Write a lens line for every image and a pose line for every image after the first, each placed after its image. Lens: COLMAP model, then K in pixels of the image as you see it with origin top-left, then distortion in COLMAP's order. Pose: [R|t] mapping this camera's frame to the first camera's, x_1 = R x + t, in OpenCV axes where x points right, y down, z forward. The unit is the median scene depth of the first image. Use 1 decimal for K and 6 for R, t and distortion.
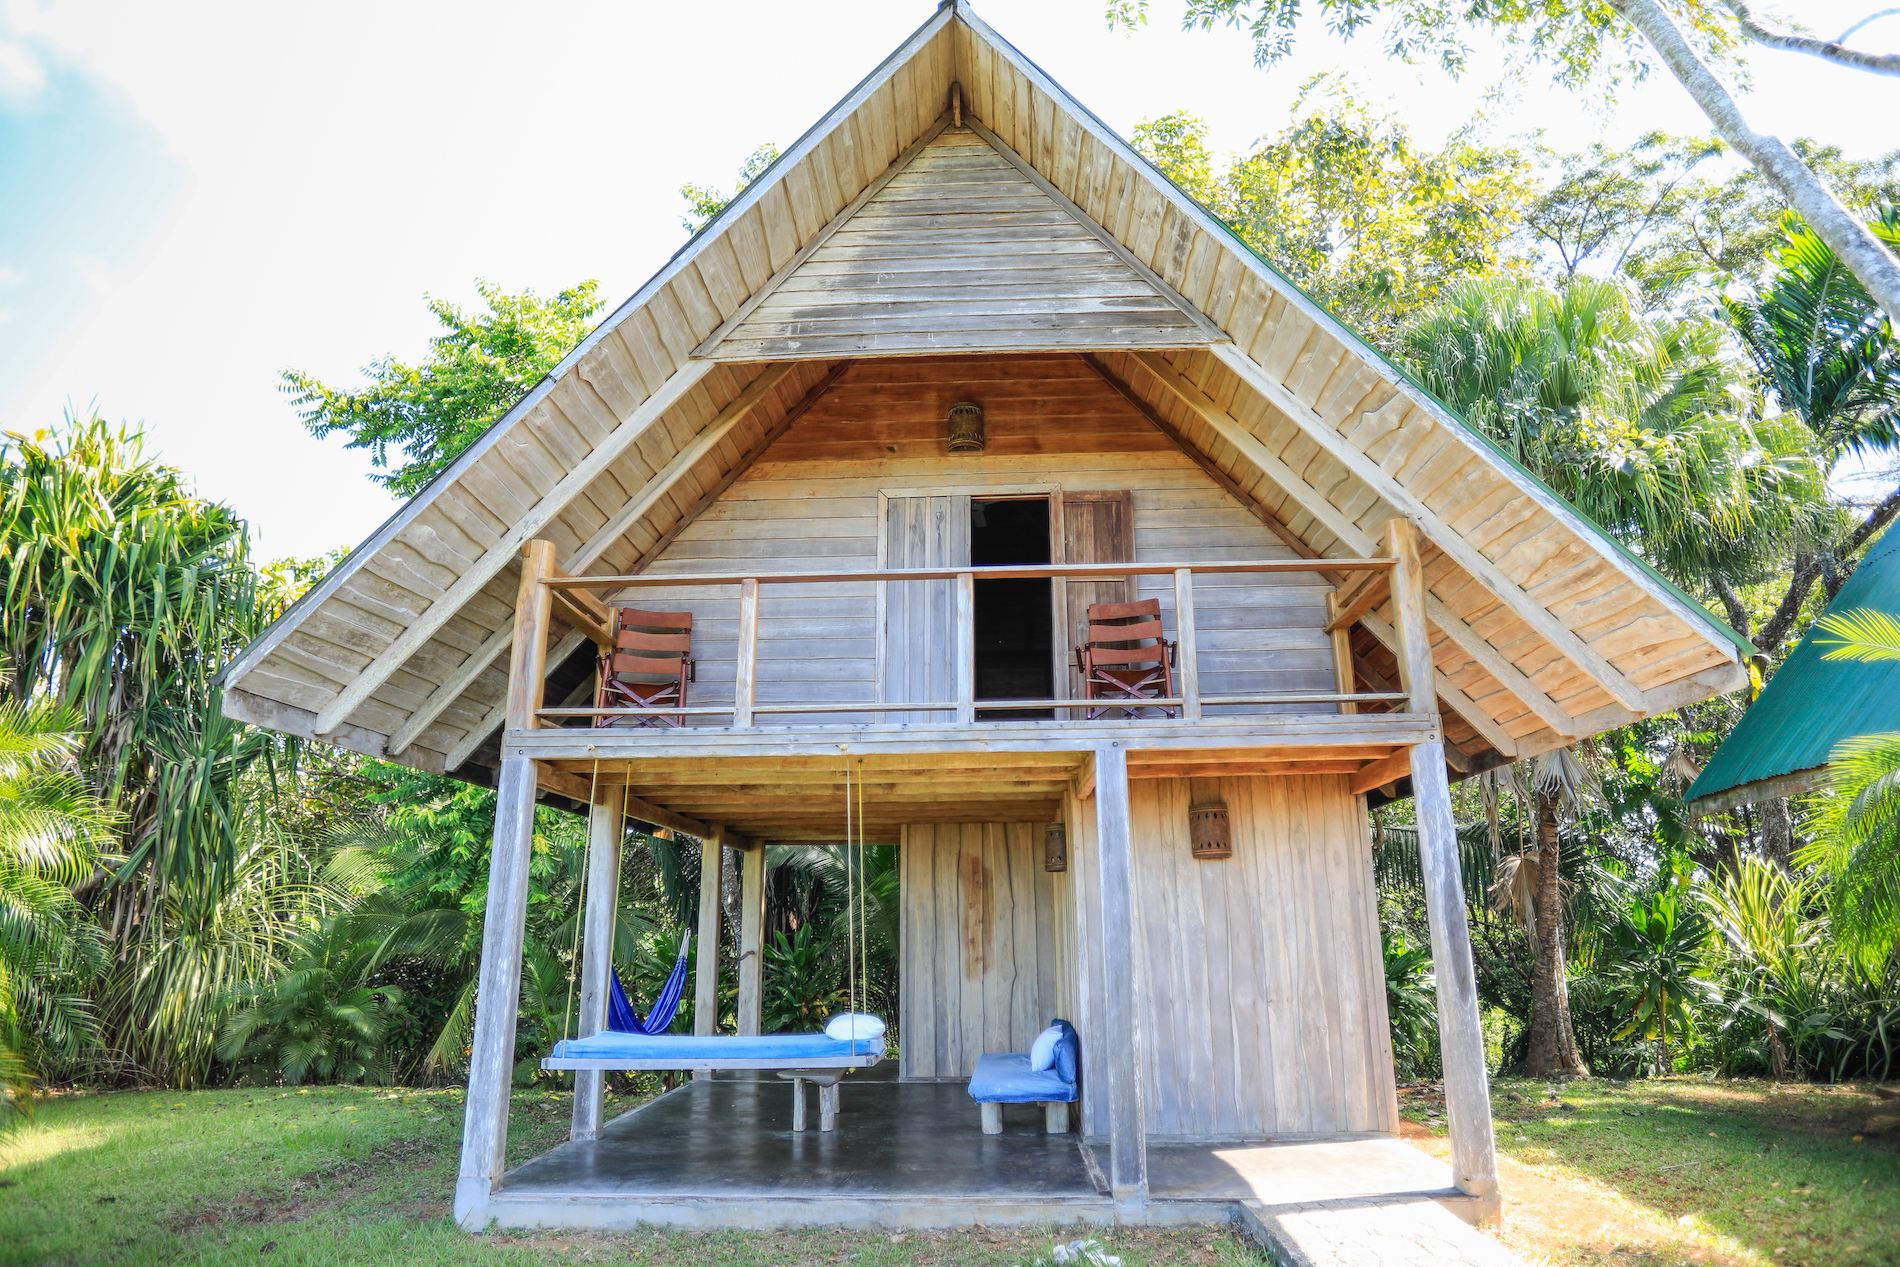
lens RADIAL K [[1150.8, 0, 950.0], [0, 1150.8, 633.5], [0, 0, 1]] dist [0.000208, -0.000068]
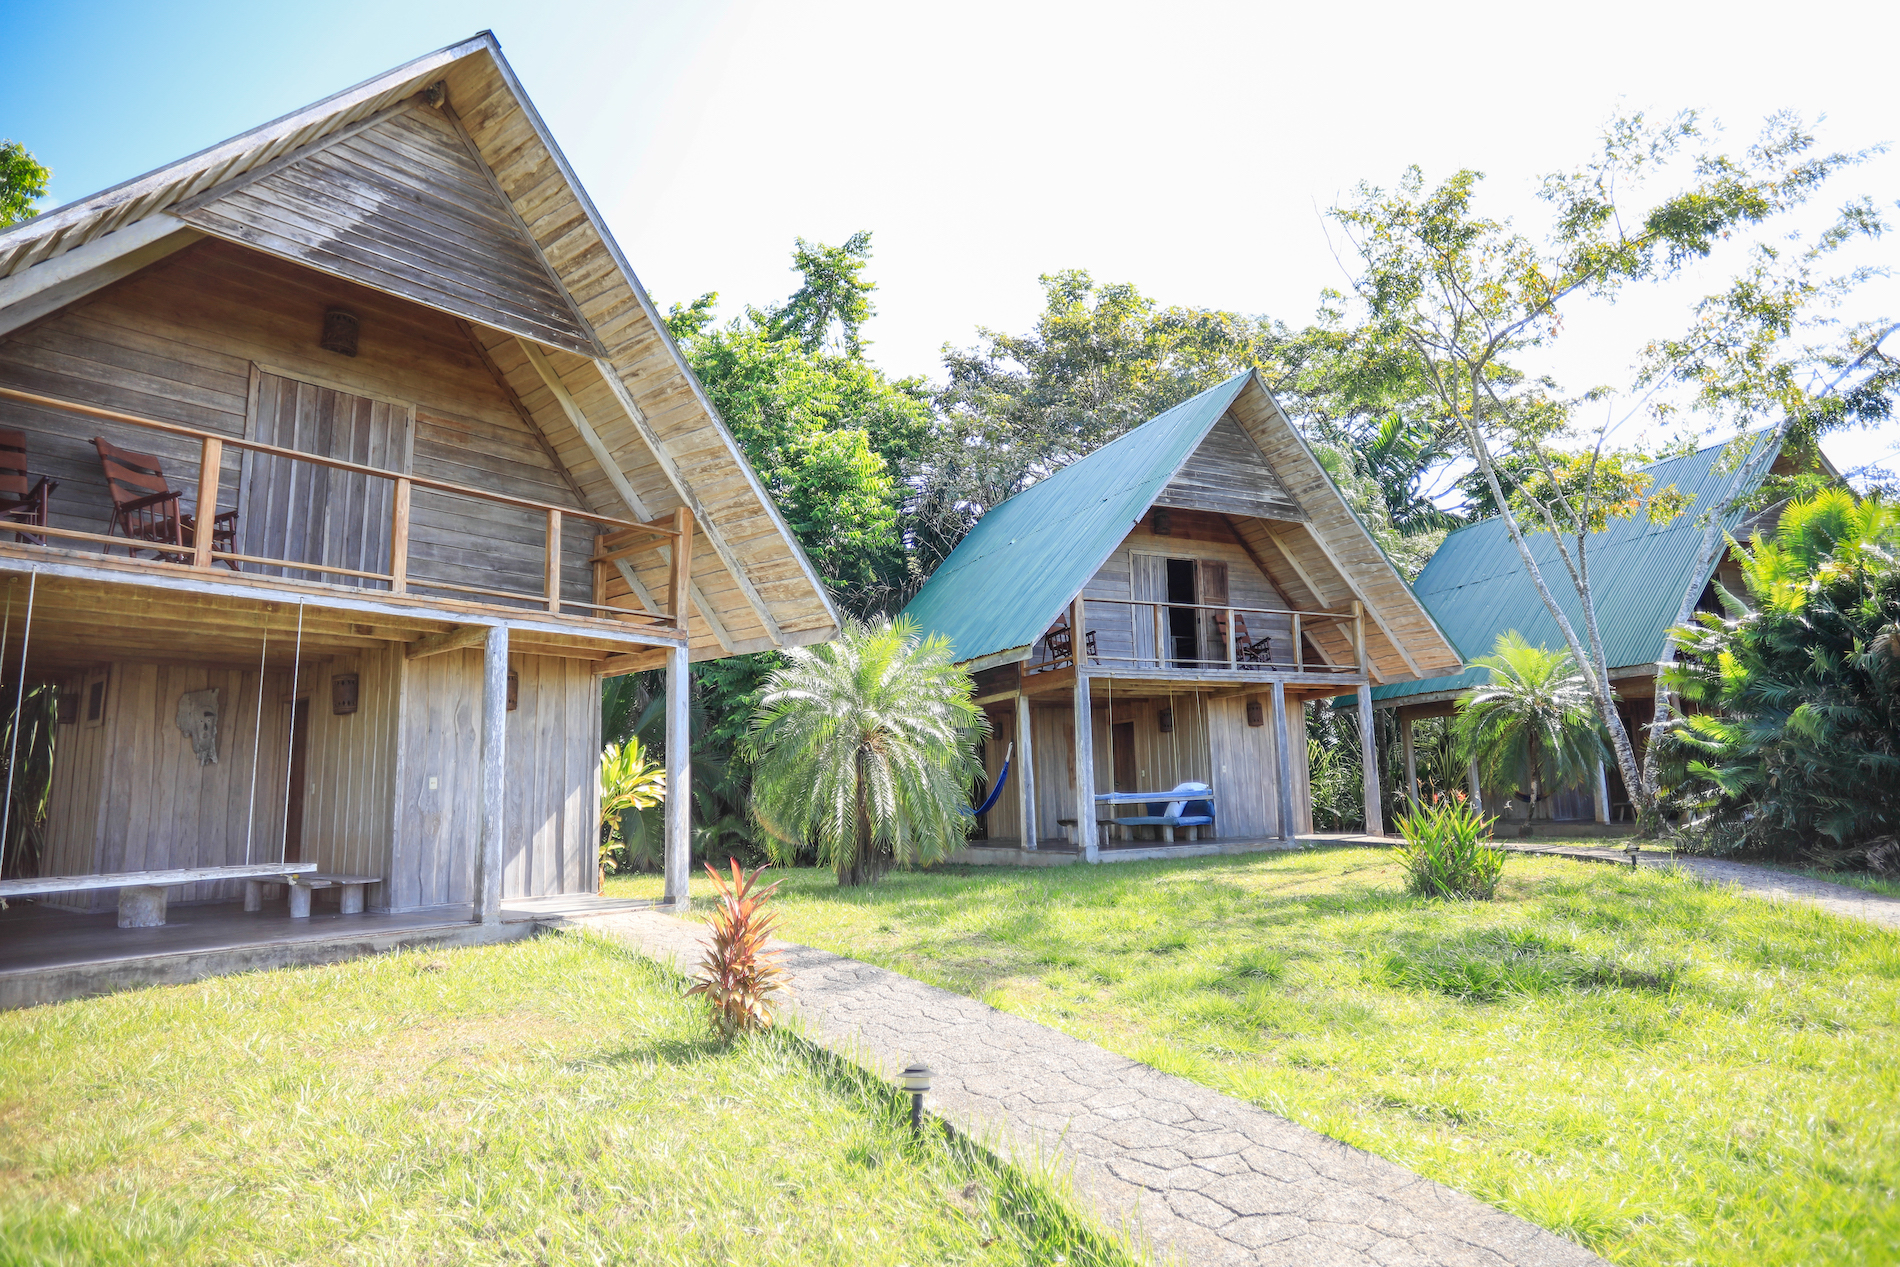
lens RADIAL K [[1080.0, 0, 950.0], [0, 1080.0, 633.5], [0, 0, 1]] dist [-0.068655, 0.050901]
pose [[0.892040, 0.061281, 0.447782, -1.331155], [-0.111559, 0.989963, 0.086760, -0.116372], [-0.437971, -0.127347, 0.889924, -0.677437]]
